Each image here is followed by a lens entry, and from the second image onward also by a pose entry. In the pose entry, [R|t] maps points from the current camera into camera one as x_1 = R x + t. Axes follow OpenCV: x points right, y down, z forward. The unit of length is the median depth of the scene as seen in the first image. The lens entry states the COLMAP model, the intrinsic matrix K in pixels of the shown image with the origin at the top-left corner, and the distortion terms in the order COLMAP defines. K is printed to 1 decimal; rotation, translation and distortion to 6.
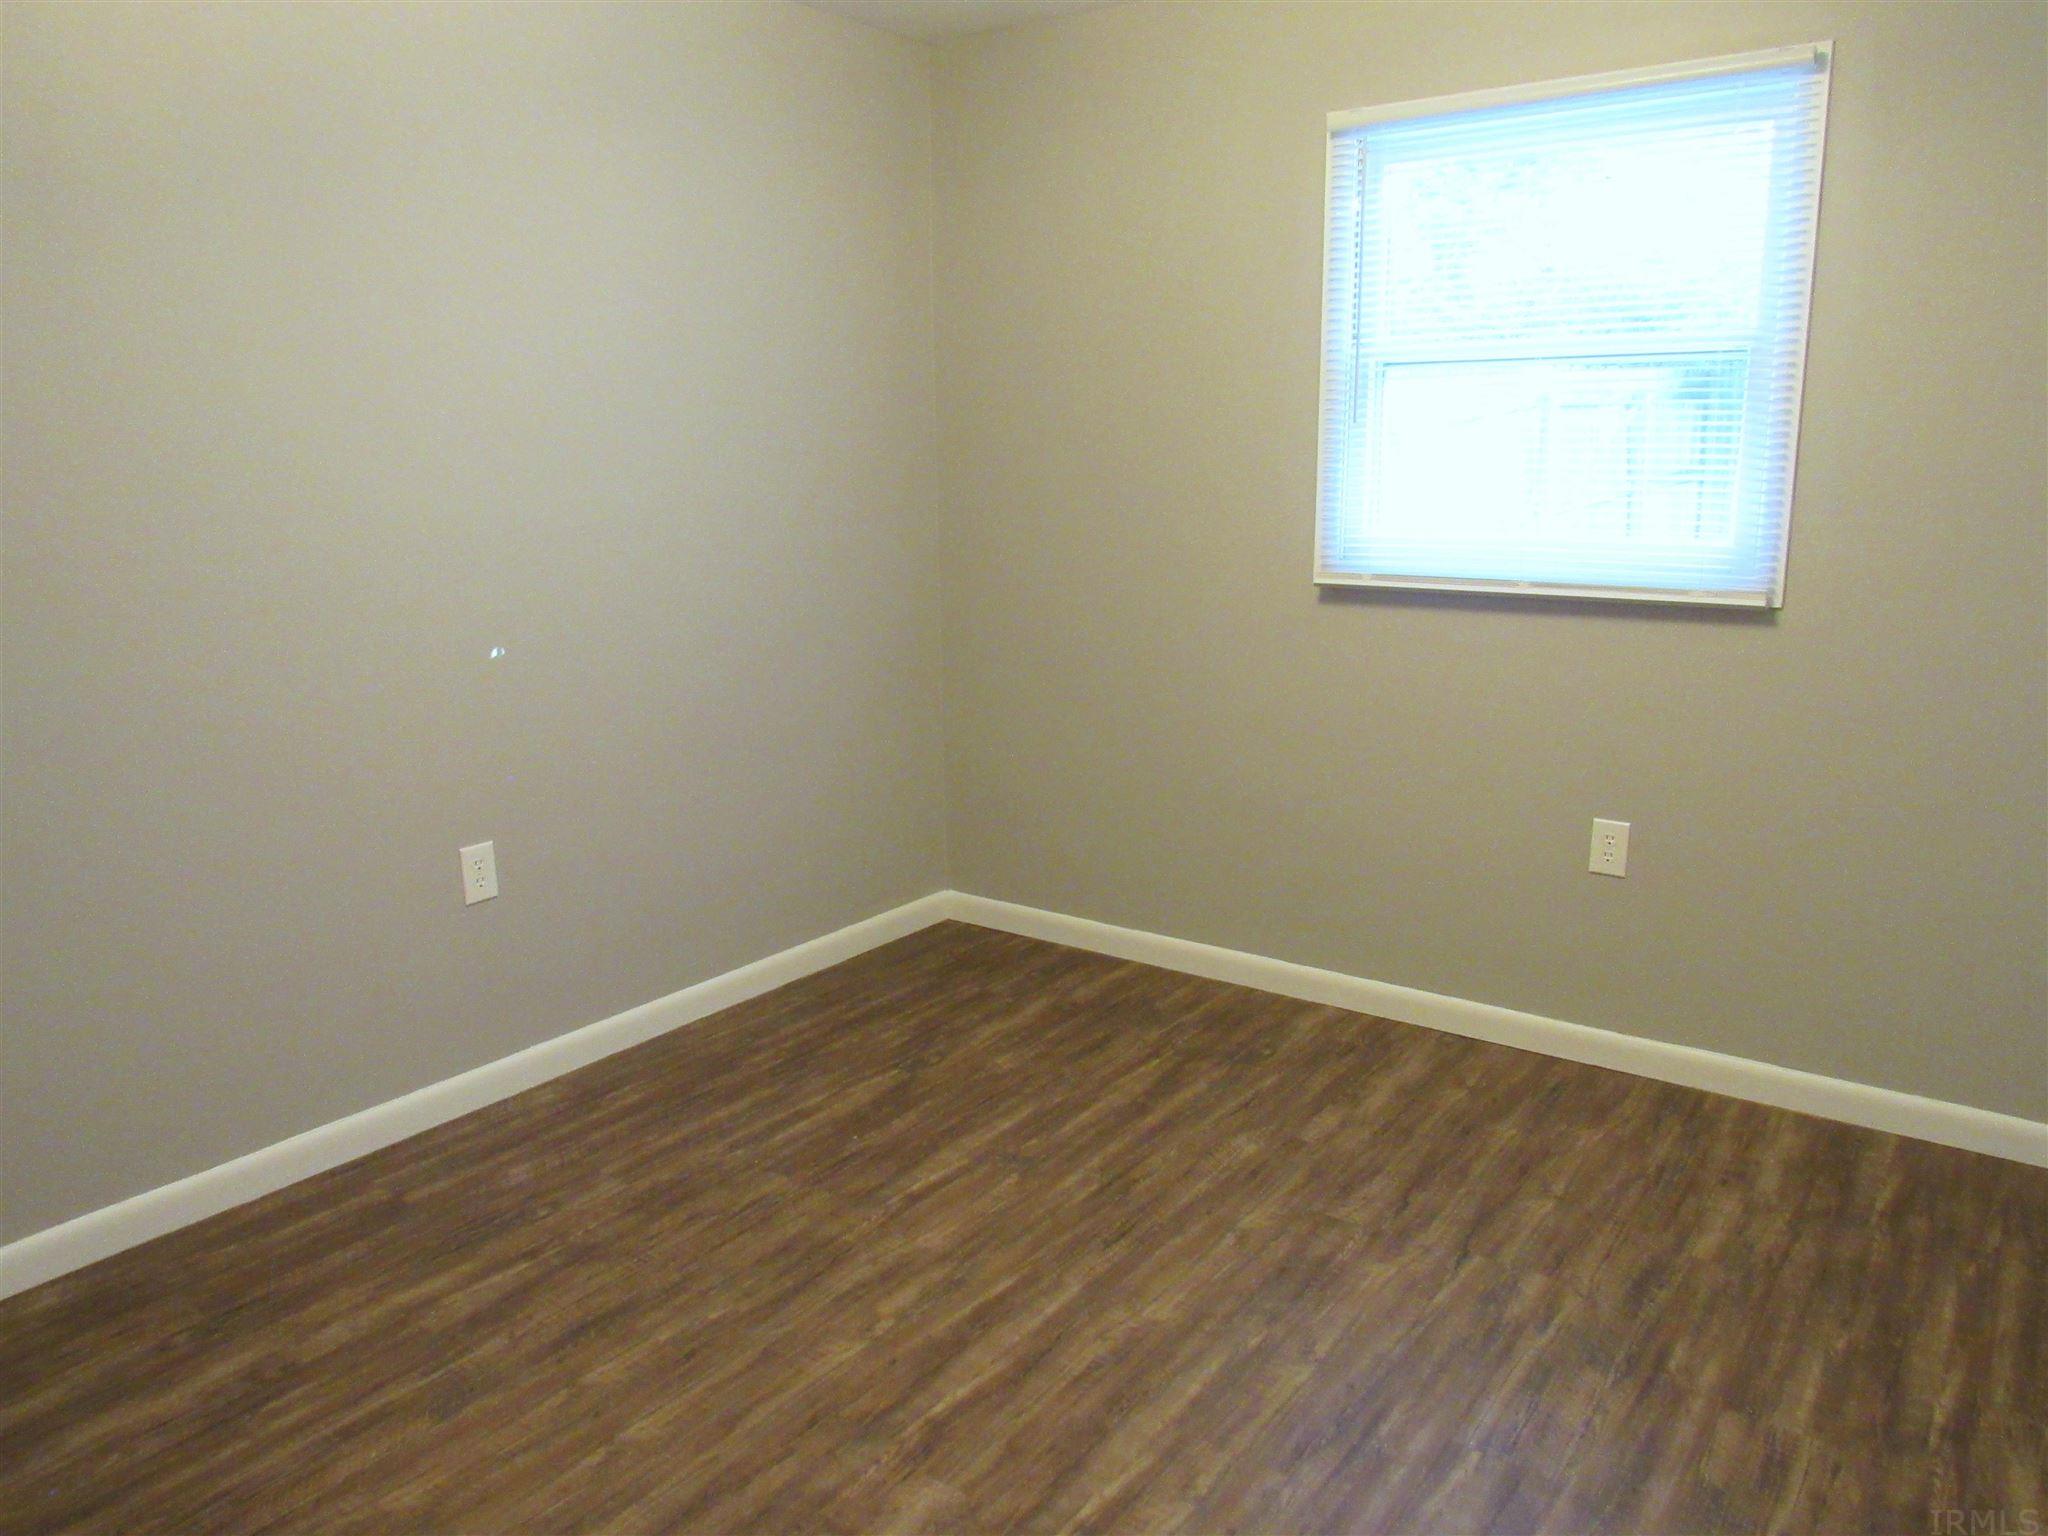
lens RADIAL K [[1466.3, 0, 1029.2], [0, 1466.3, 770.6], [0, 0, 1]] dist [-0.028082, 0.005299]
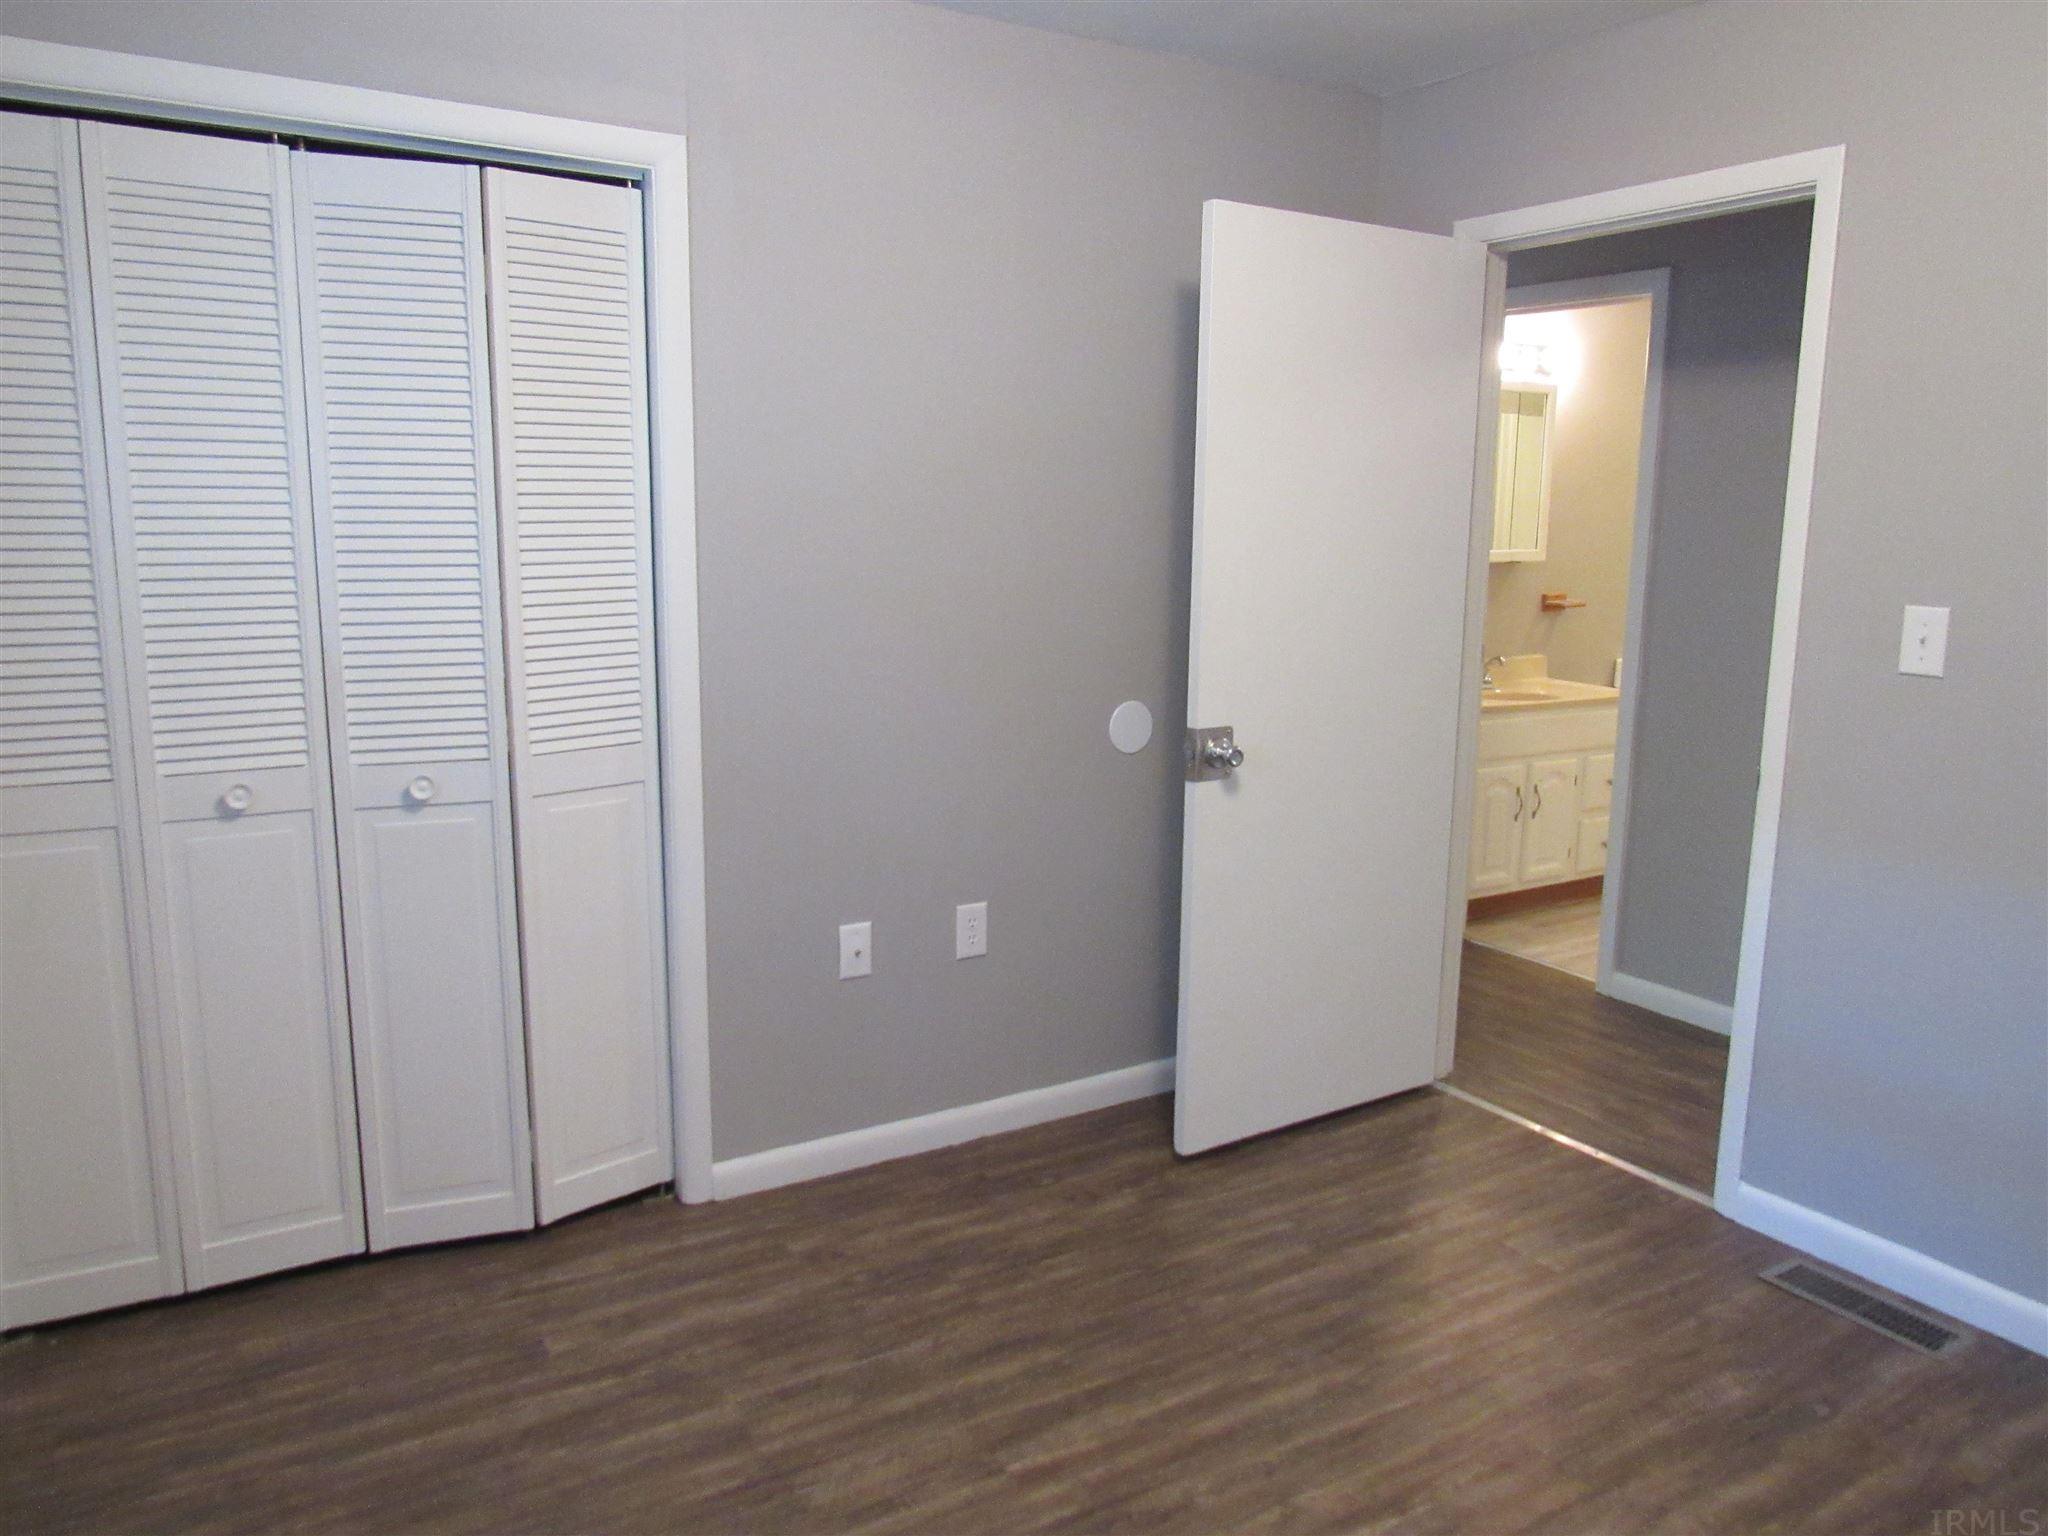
lens RADIAL K [[1466.3, 0, 1029.2], [0, 1466.3, 770.6], [0, 0, 1]] dist [-0.028082, 0.005299]
pose [[-0.921740, -0.067302, 0.381924, -0.081163], [0.082514, 0.928240, 0.362715, -0.393404], [-0.378928, 0.365843, -0.850043, 1.703473]]
